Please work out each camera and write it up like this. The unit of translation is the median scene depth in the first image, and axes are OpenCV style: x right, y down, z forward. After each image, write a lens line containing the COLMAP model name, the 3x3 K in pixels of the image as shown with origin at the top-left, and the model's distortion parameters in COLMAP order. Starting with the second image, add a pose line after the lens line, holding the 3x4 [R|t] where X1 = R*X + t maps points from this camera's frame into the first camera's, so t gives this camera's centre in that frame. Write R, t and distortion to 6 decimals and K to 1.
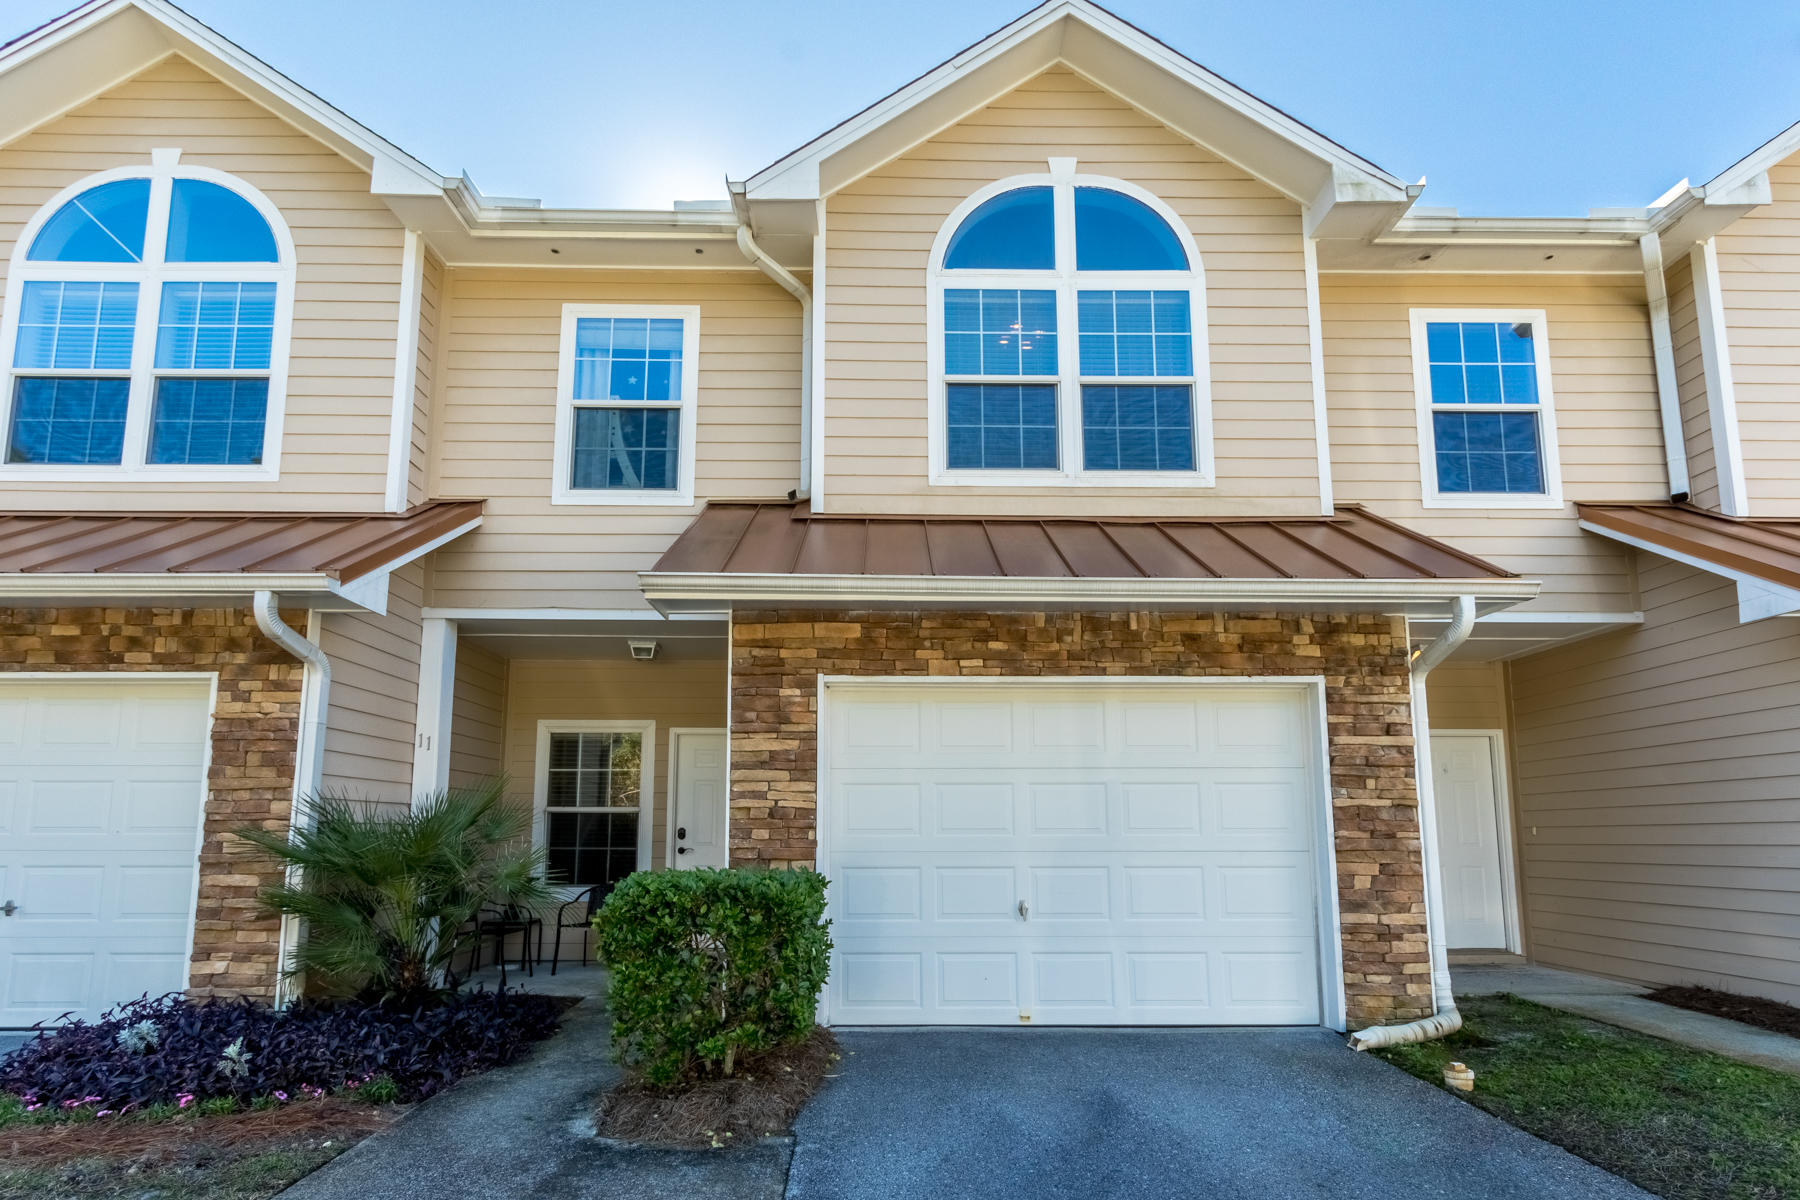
lens RADIAL K [[845.7, 0, 906.4], [0, 845.7, 755.6], [0, 0, 1]] dist [0.004412, -0.000482]
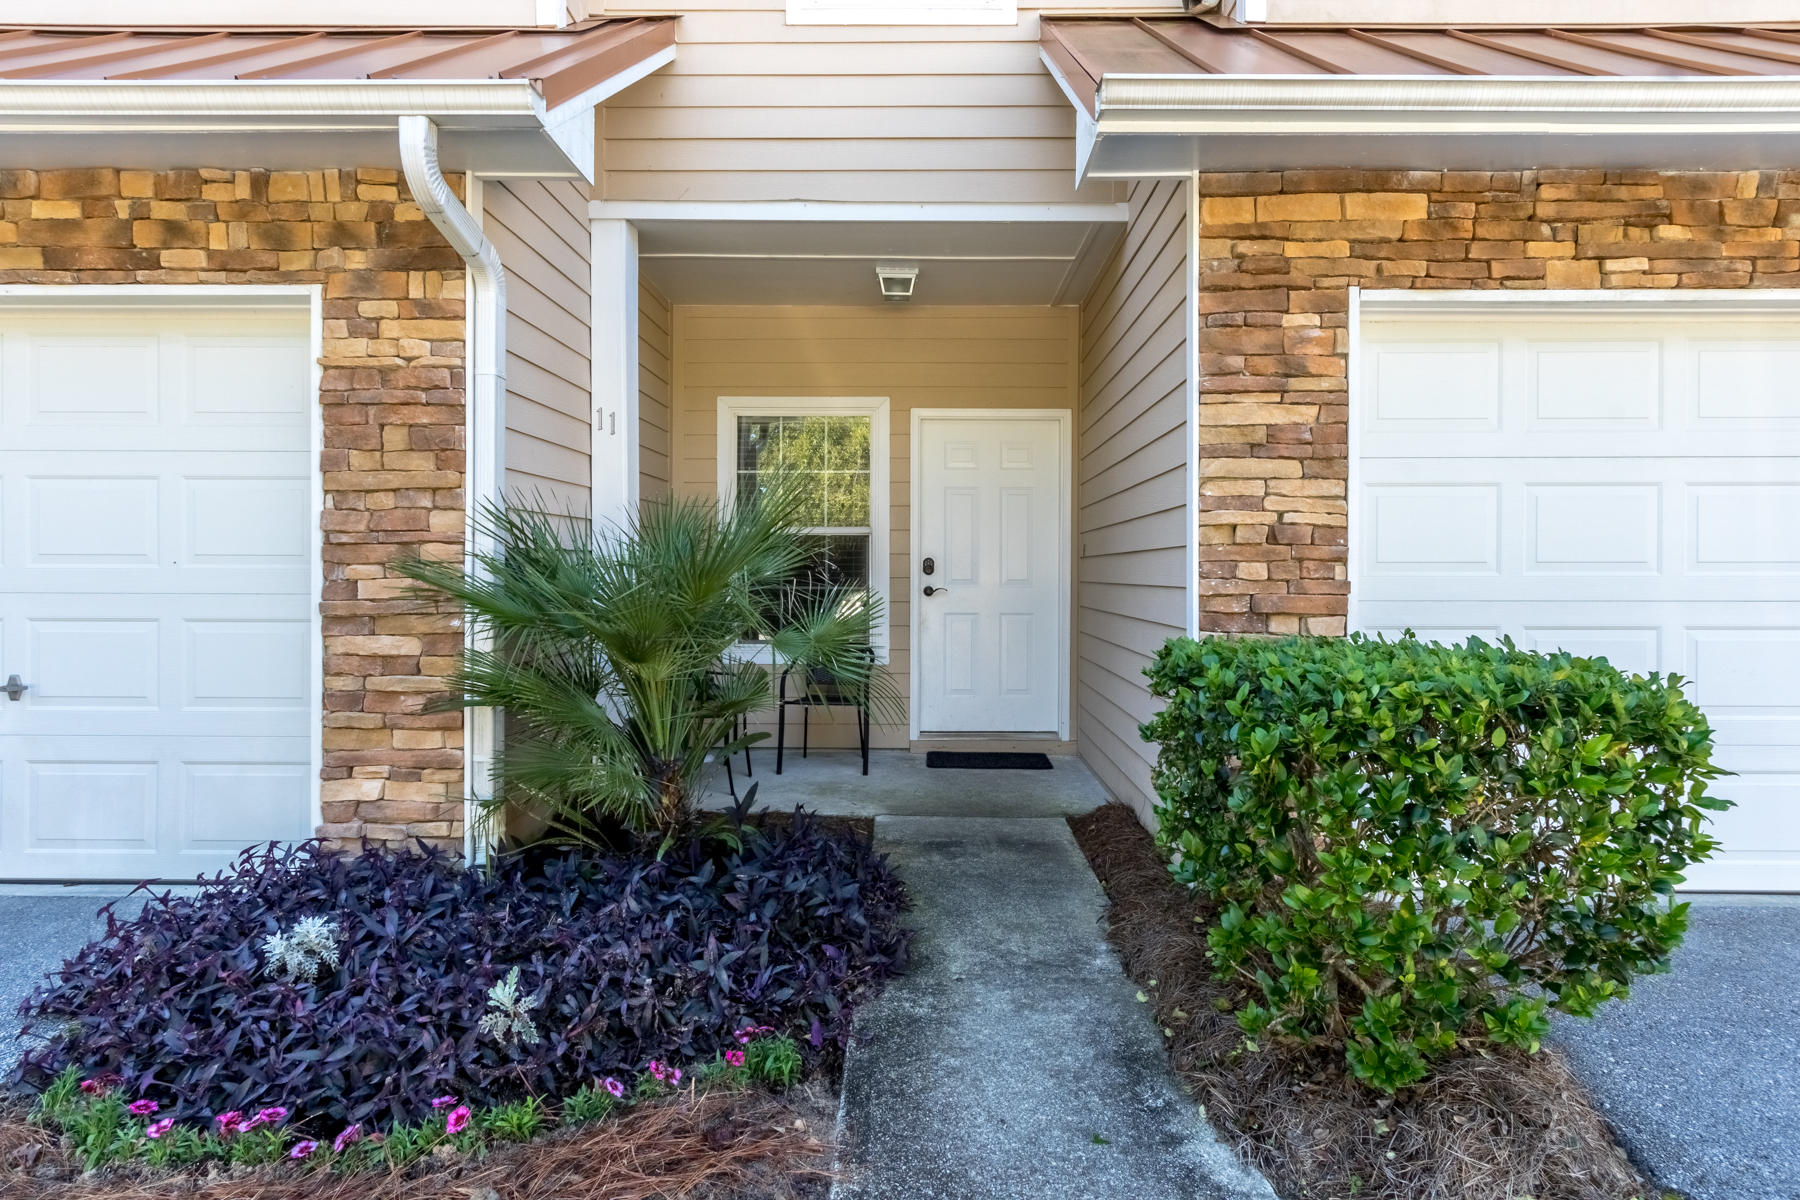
lens RADIAL K [[977.4, 0, 907.3], [0, 977.4, 590.0], [0, 0, 1]] dist [0.013973, -0.005190]
pose [[0.999265, 0.004661, -0.038046, -0.387009], [-0.000072, 0.992805, 0.119741, 0.026144], [0.038330, -0.119650, 0.992076, 0.330302]]
